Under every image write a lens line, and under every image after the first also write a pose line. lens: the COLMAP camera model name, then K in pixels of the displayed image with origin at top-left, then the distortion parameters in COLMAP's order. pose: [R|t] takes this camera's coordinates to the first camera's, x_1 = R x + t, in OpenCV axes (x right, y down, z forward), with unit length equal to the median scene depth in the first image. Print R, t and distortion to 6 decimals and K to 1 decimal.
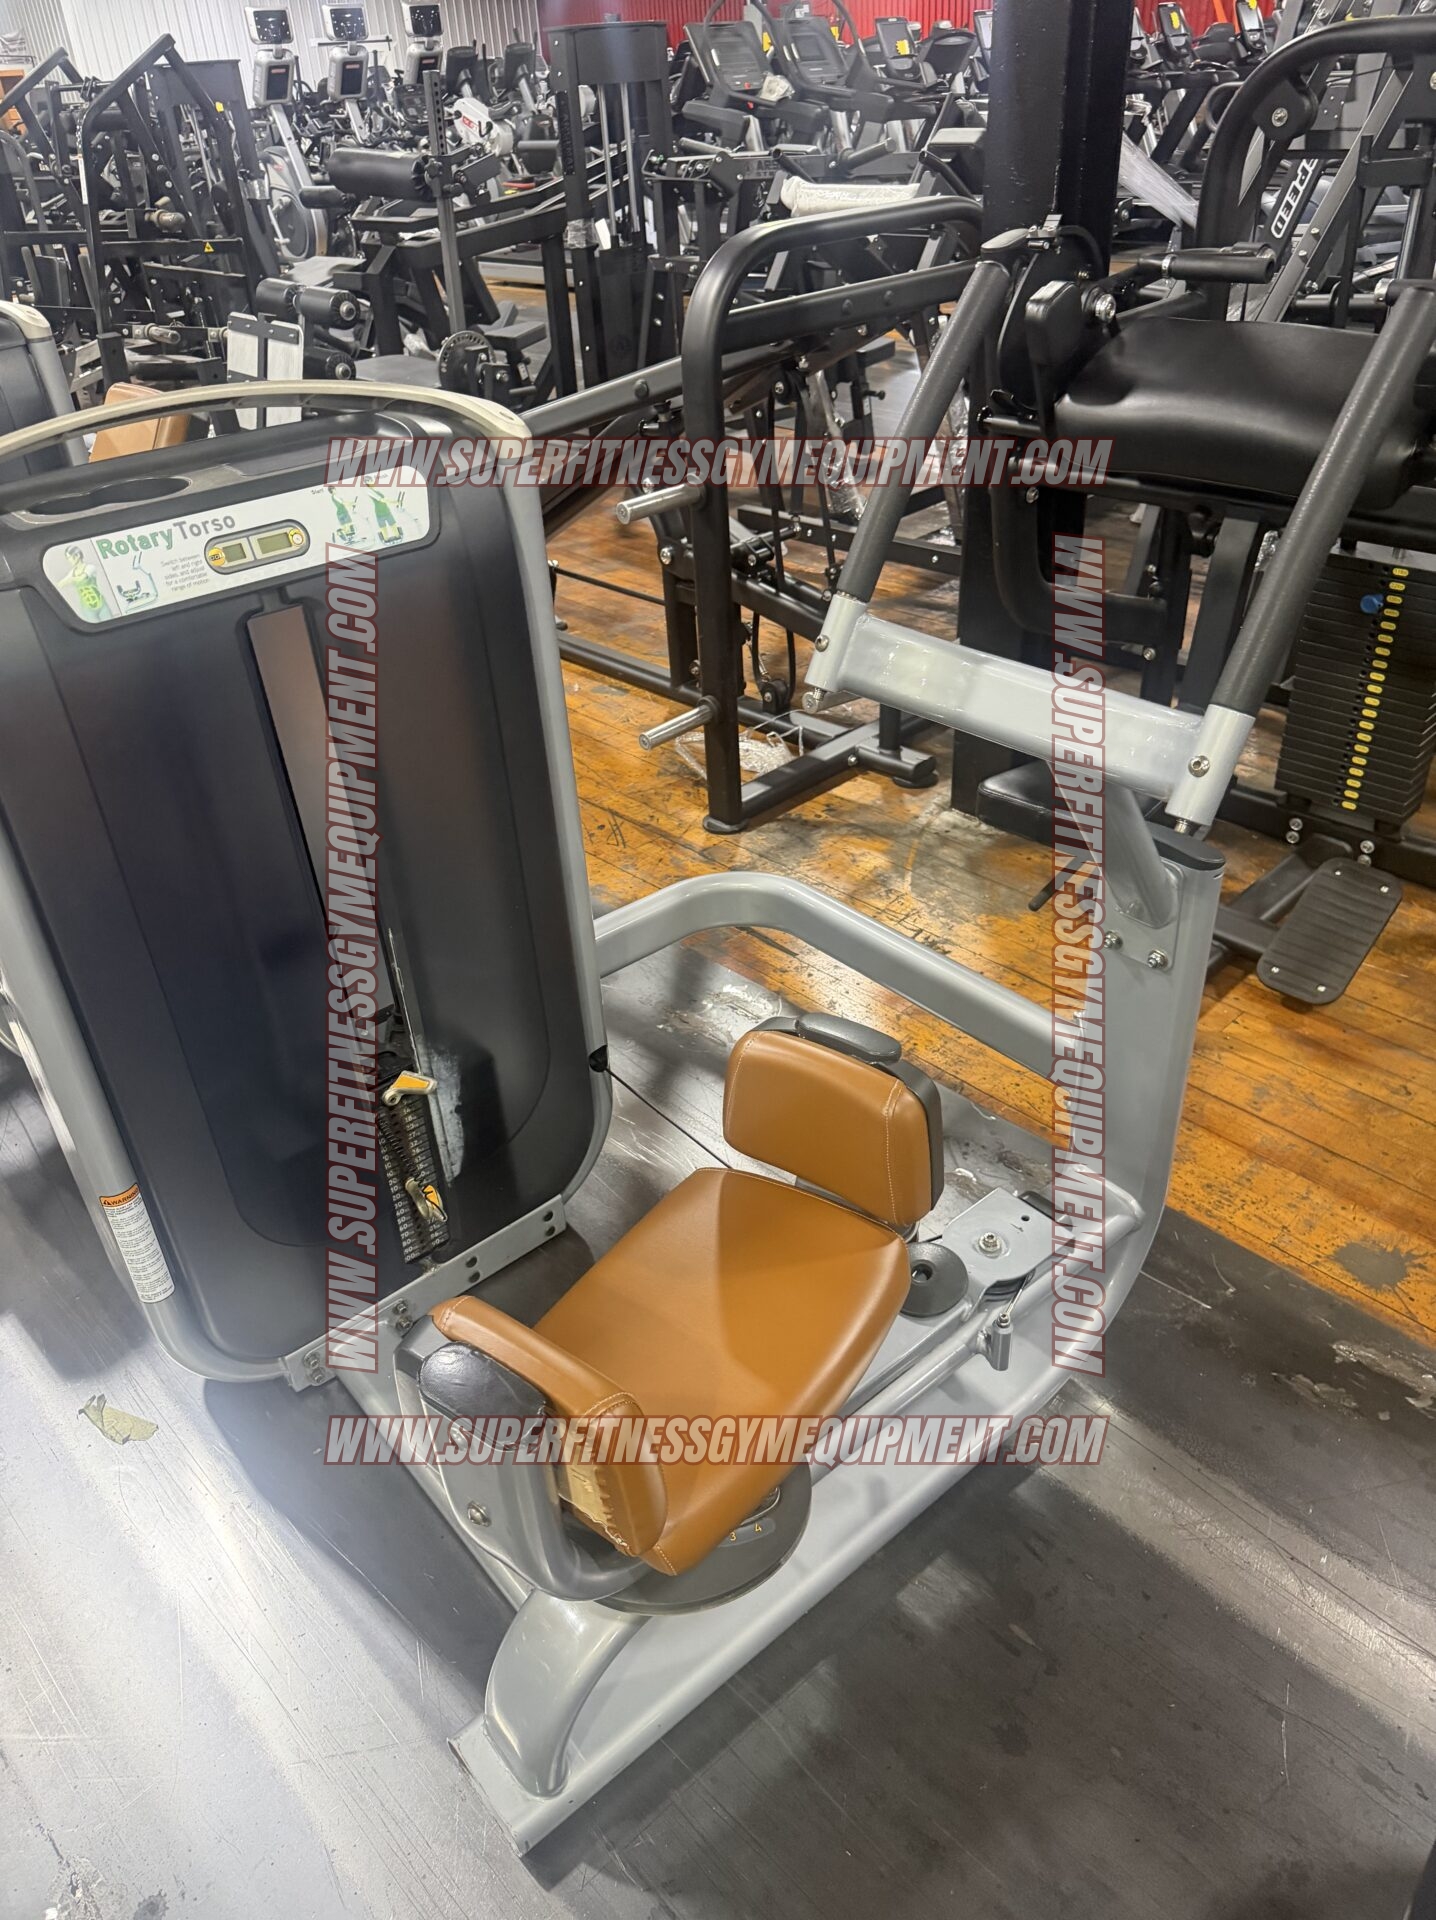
lens RADIAL K [[1399.5, 0, 726.2], [0, 1399.5, 954.3], [0, 0, 1]] dist [0.004183, -0.007317]
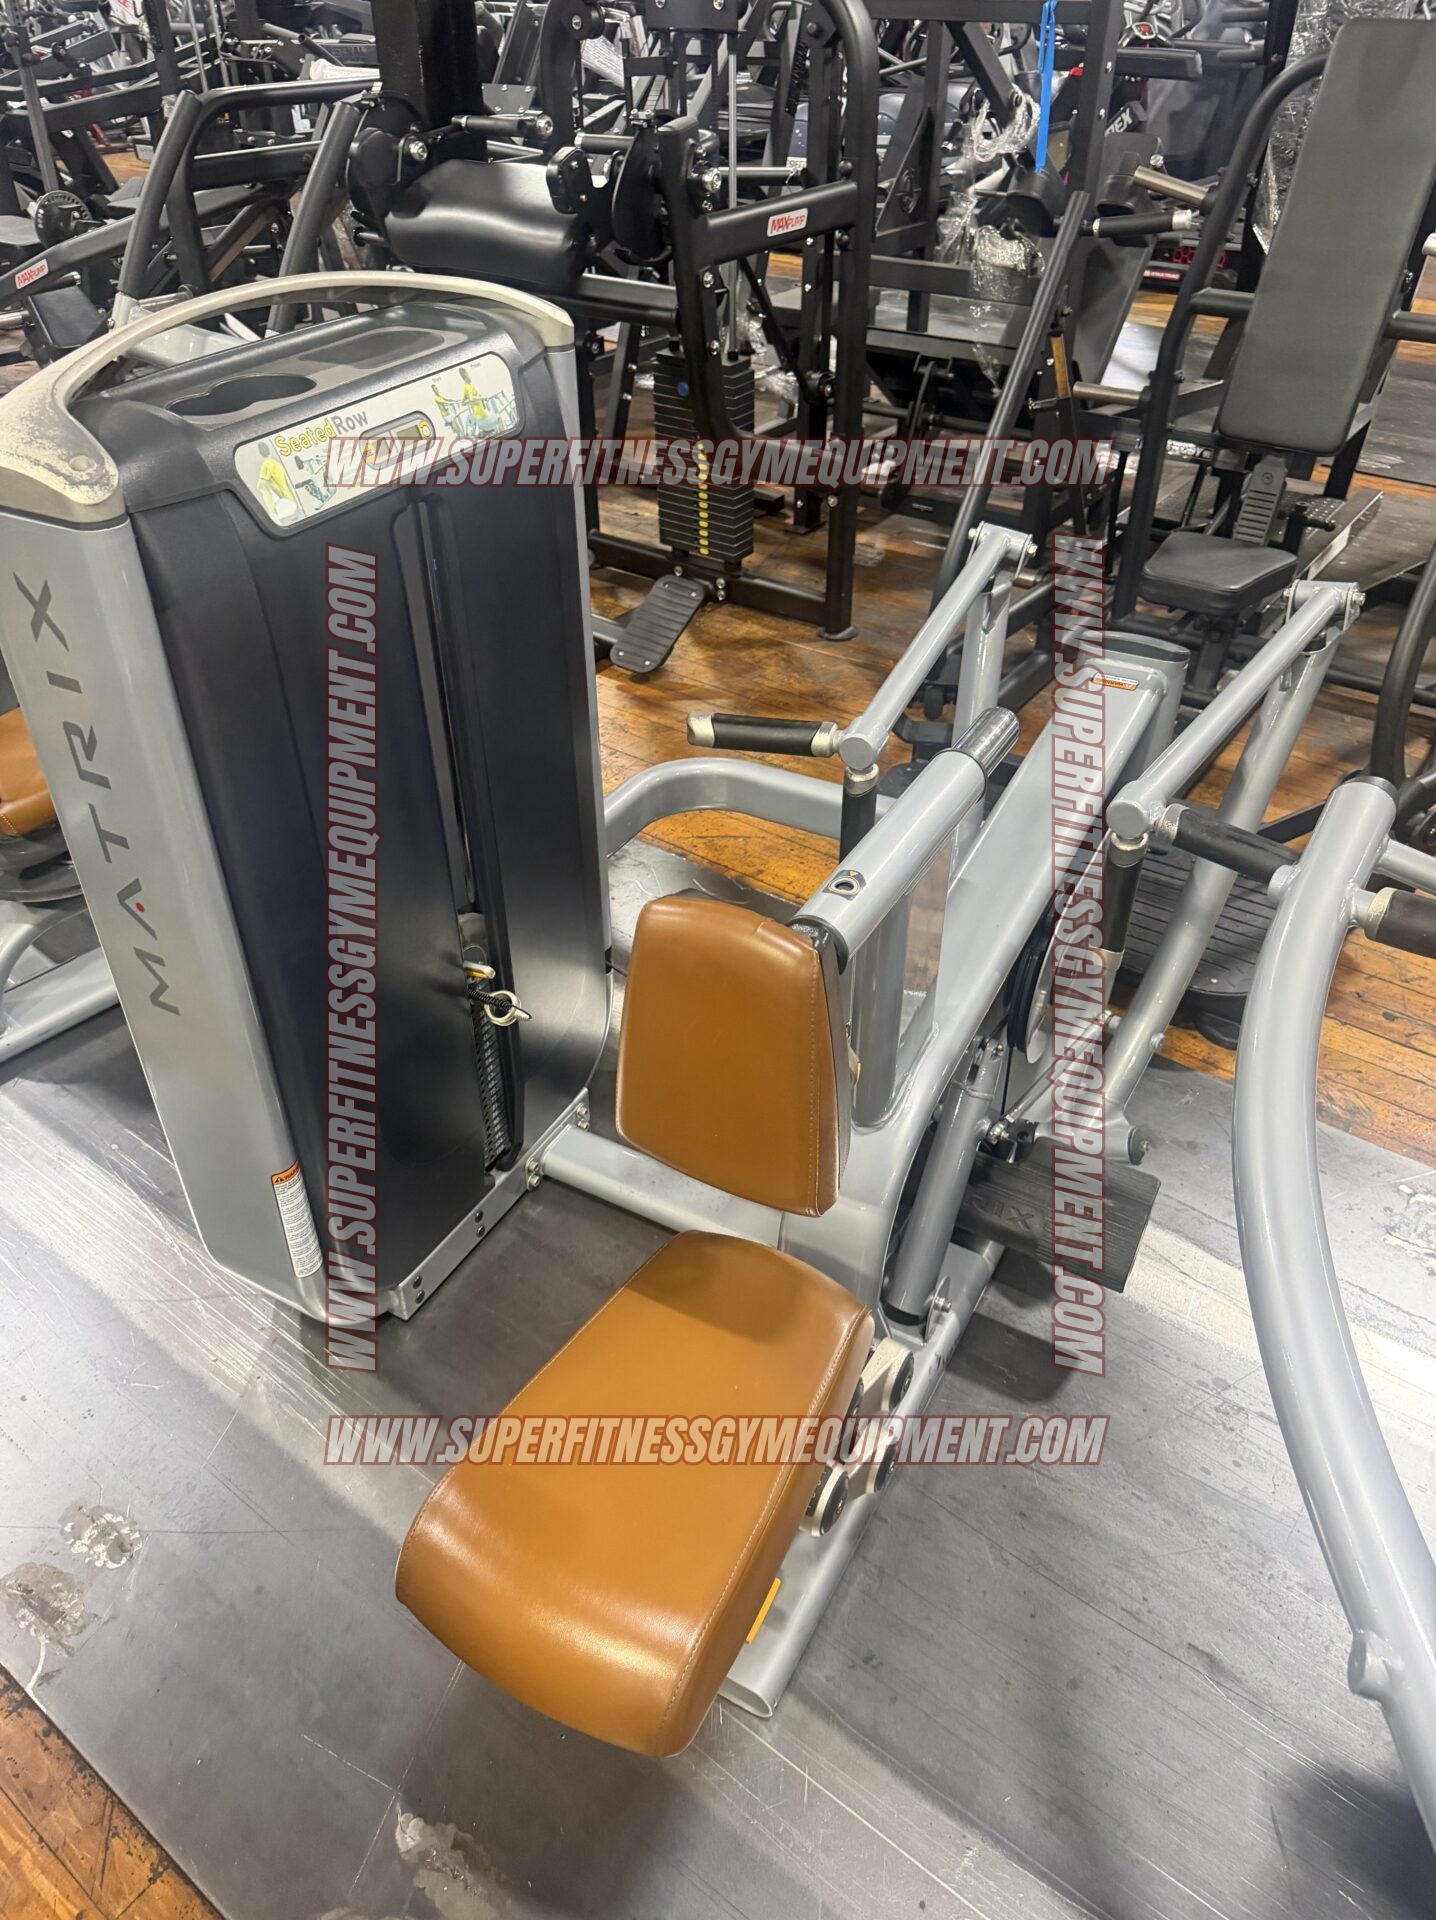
lens RADIAL K [[1374.9, 0, 718.0], [0, 1374.9, 960.0], [0, 0, 1]] dist [0.004964, -0.010800]
pose [[0.985823, -0.048169, 0.160727, 0.156185], [0.038692, 0.997352, 0.061585, 0.147060], [-0.163267, -0.054493, 0.985076, -0.243734]]
